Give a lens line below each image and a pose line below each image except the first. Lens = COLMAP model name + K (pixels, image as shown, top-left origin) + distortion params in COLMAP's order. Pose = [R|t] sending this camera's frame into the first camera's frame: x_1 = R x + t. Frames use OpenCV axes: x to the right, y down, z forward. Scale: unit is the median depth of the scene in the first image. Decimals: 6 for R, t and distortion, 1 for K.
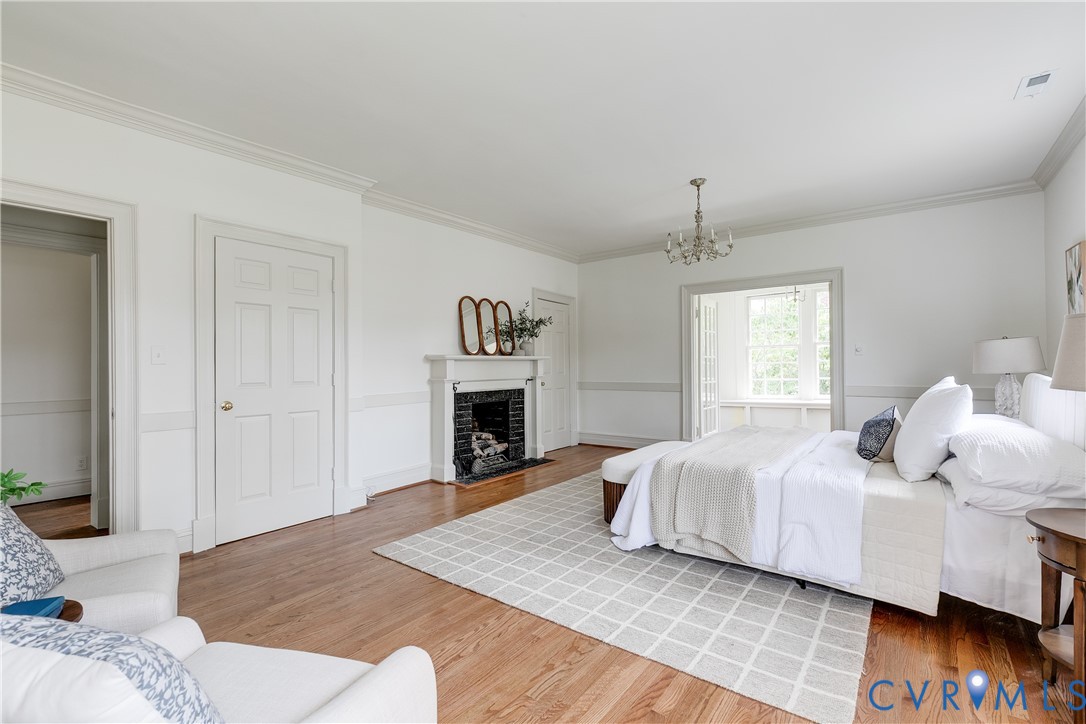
lens RADIAL K [[490.5, 0, 542.4], [0, 490.5, 361.5], [0, 0, 1]] dist [0.005541, -0.001245]
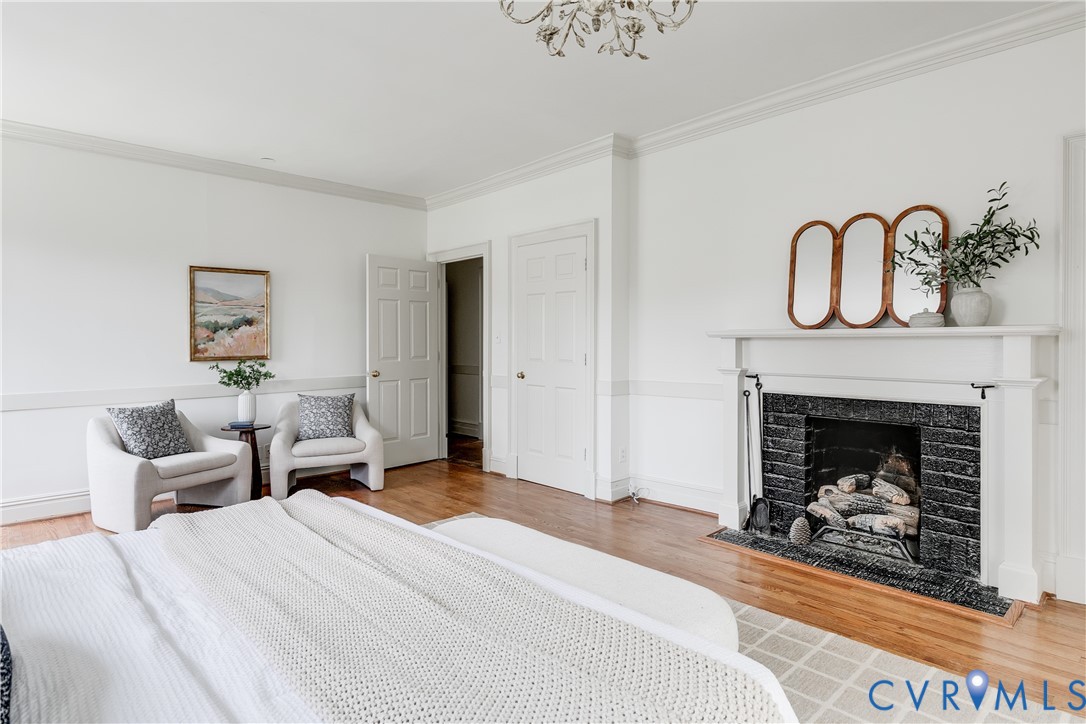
lens RADIAL K [[589.7, 0, 554.6], [0, 589.7, 344.1], [0, 0, 1]] dist [0.000844, 0.000809]
pose [[-0.144514, 0.012315, -0.989426, 0.643291], [0.009467, 0.999894, 0.011062, -0.006831], [0.989458, -0.007769, -0.144615, 0.946592]]
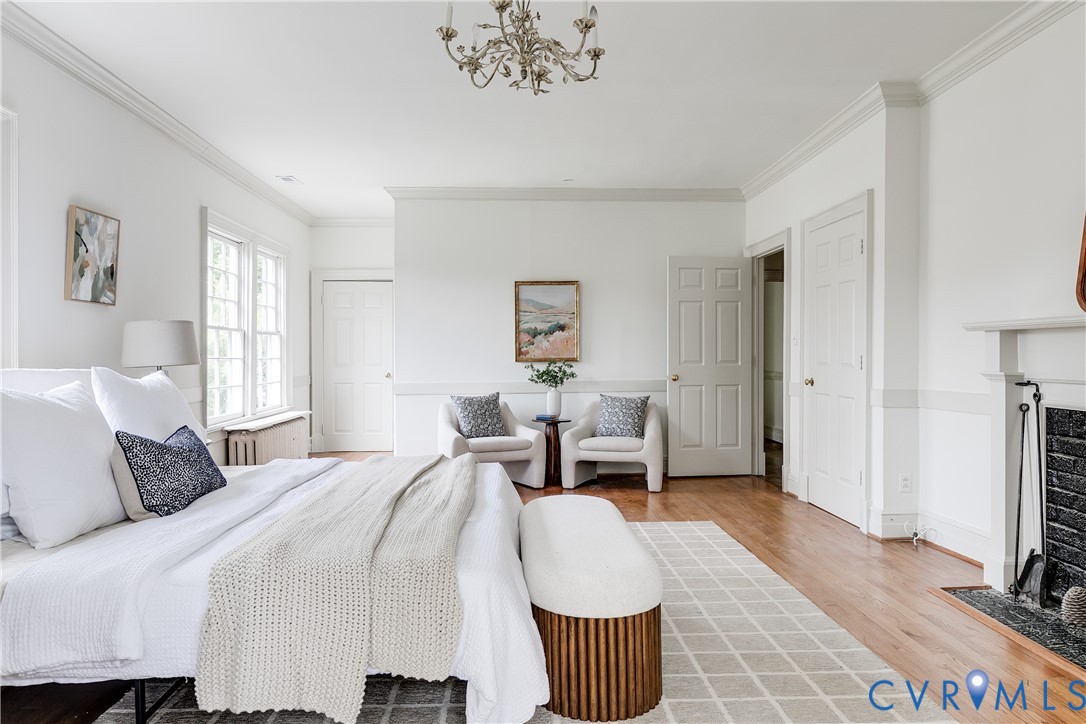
lens RADIAL K [[707.7, 0, 546.7], [0, 707.7, 358.5], [0, 0, 1]] dist [0.000429, 0.002681]
pose [[-0.762386, 0.013898, -0.646973, 0.617623], [0.013143, 0.999896, 0.005992, 0.013452], [0.646989, -0.003935, -0.762489, 1.324682]]
